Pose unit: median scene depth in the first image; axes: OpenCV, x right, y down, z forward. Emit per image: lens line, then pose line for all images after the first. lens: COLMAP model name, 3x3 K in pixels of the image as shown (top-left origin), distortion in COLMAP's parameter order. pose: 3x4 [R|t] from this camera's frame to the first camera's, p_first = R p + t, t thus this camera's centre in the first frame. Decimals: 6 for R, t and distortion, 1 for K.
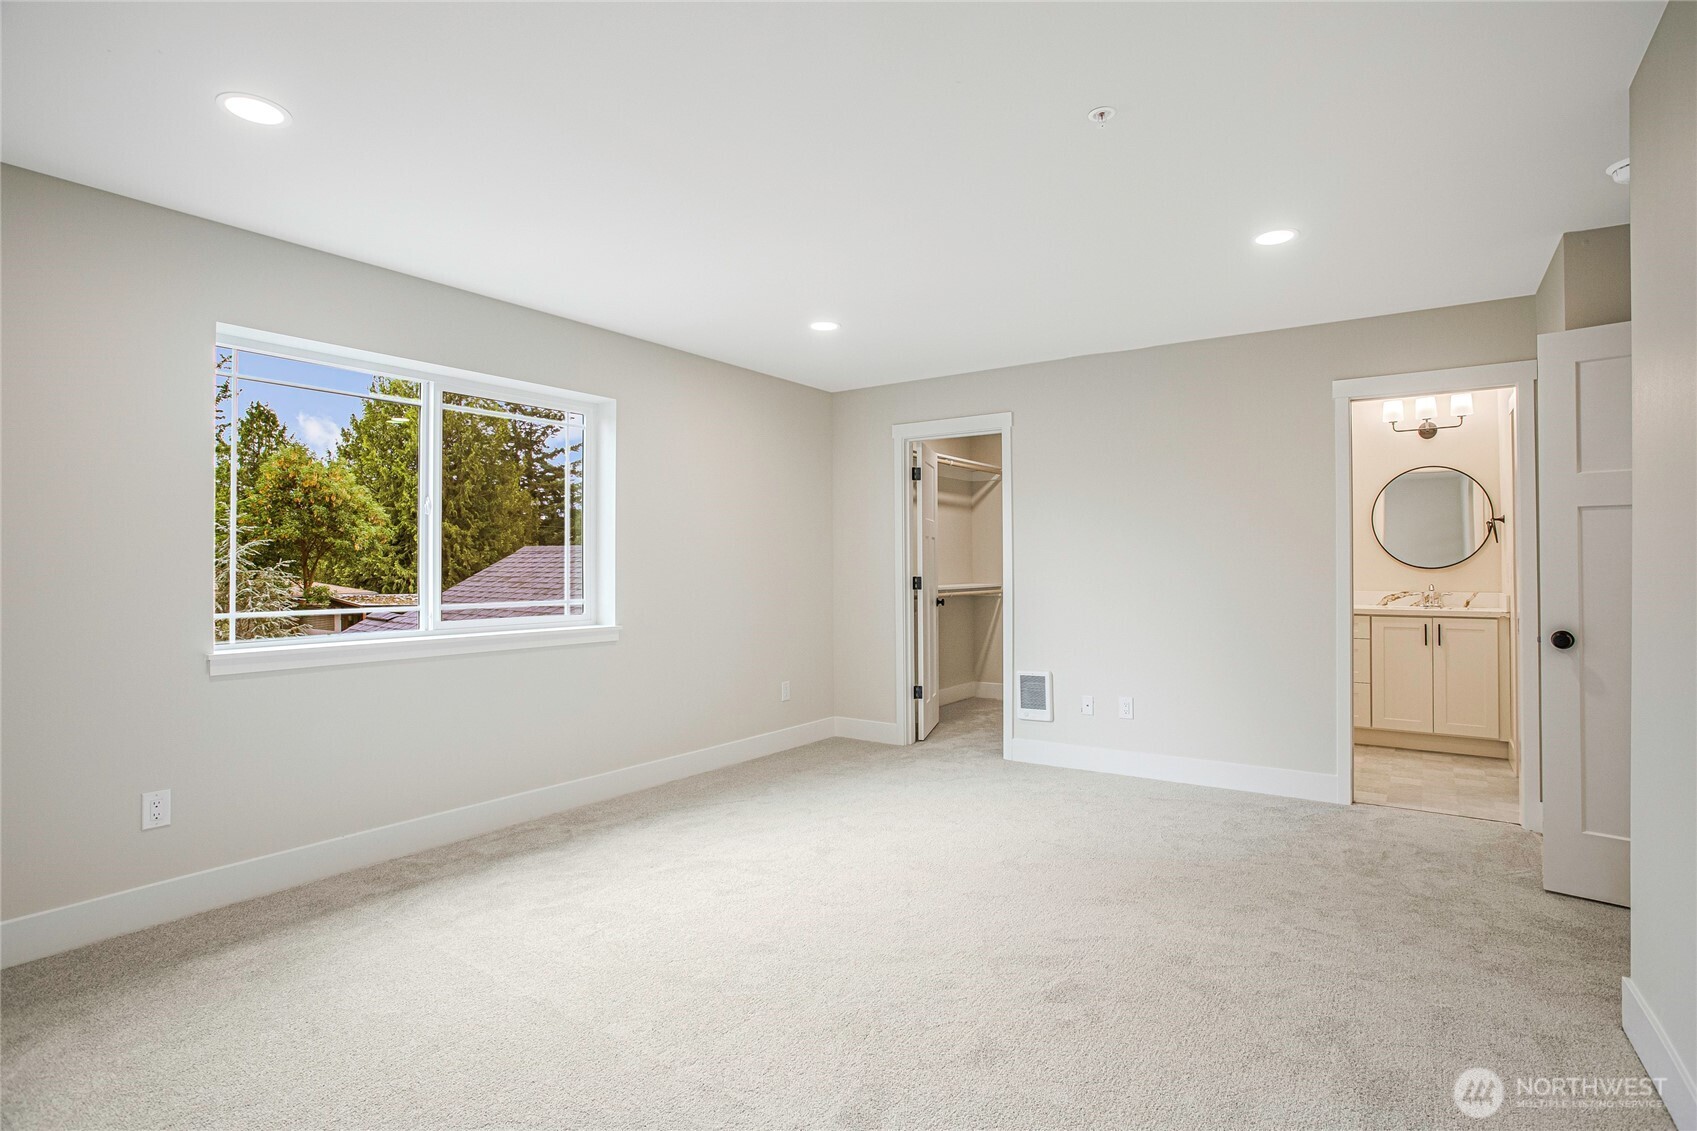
lens RADIAL K [[882.9, 0, 848.5], [0, 882.9, 565.5], [0, 0, 1]] dist [0.000918, 0.000426]
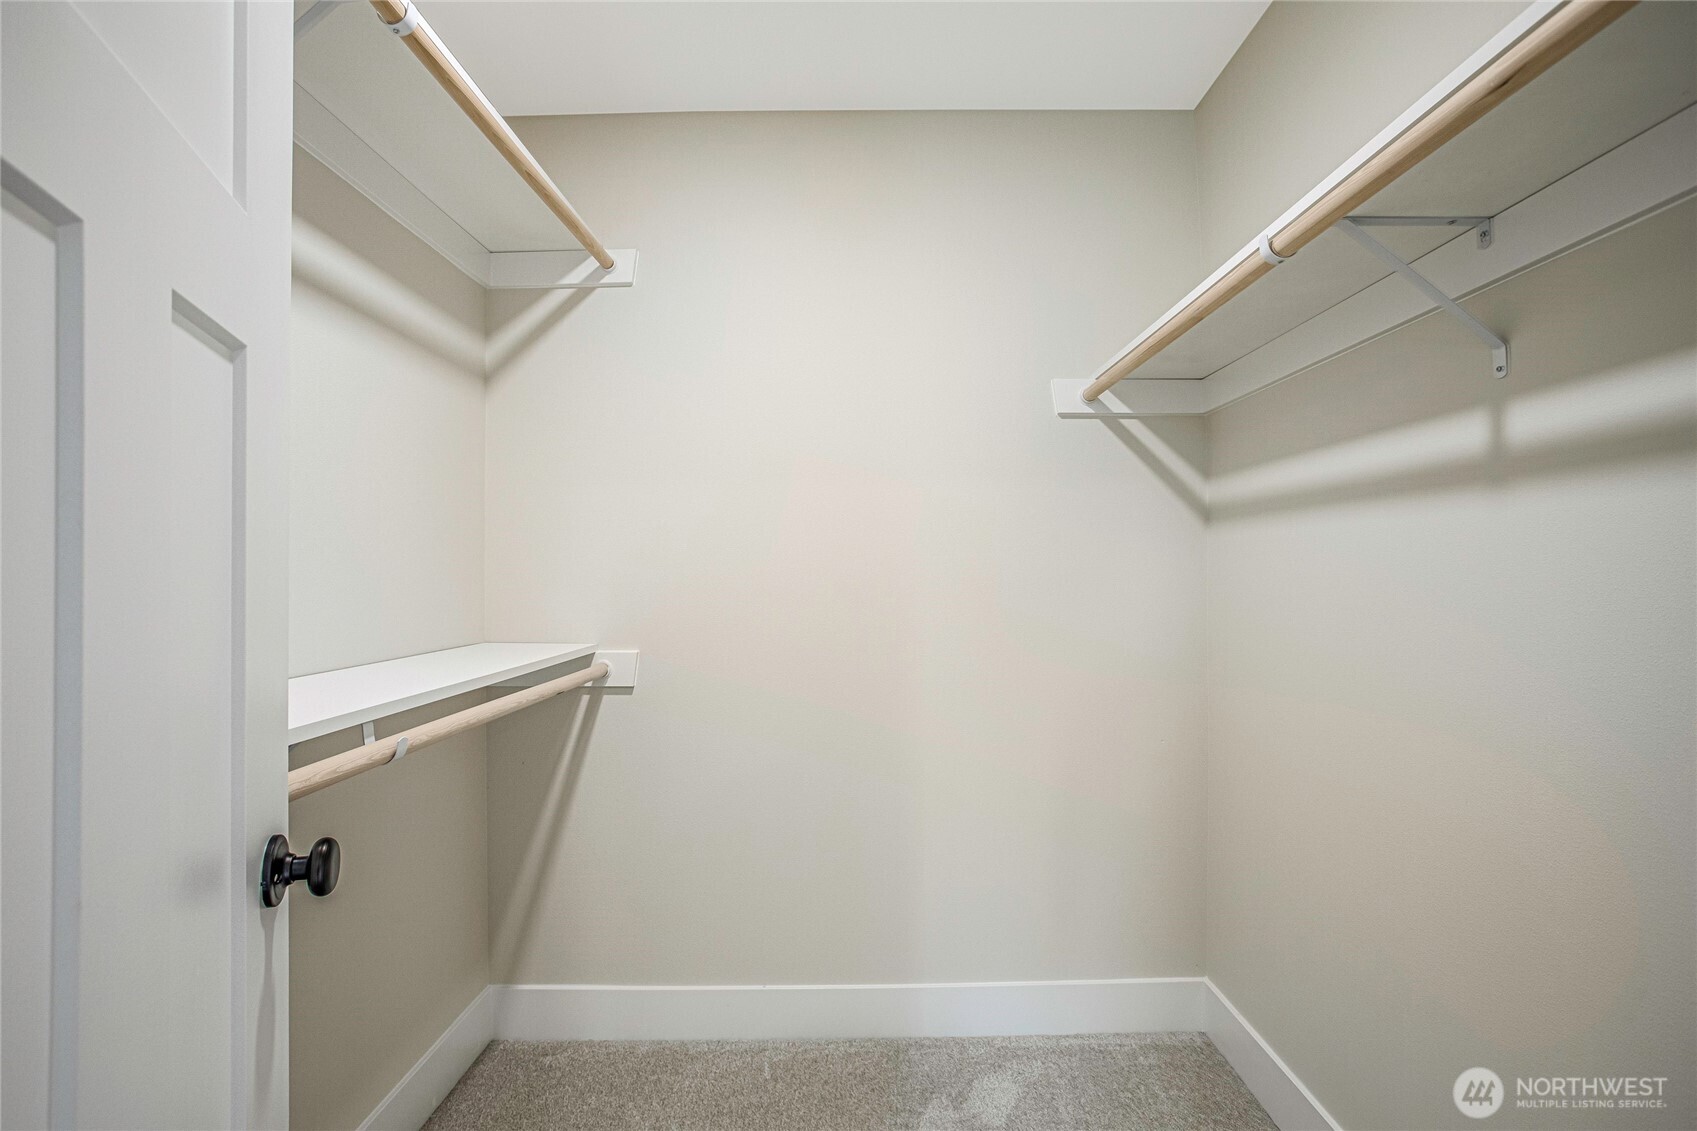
lens RADIAL K [[882.9, 0, 848.5], [0, 882.9, 565.5], [0, 0, 1]] dist [0.000918, 0.000426]
pose [[0.839169, 0.007610, 0.543817, 0.083473], [-0.004674, 0.999966, -0.006780, -0.002349], [-0.543851, 0.003148, 0.839176, 0.700667]]
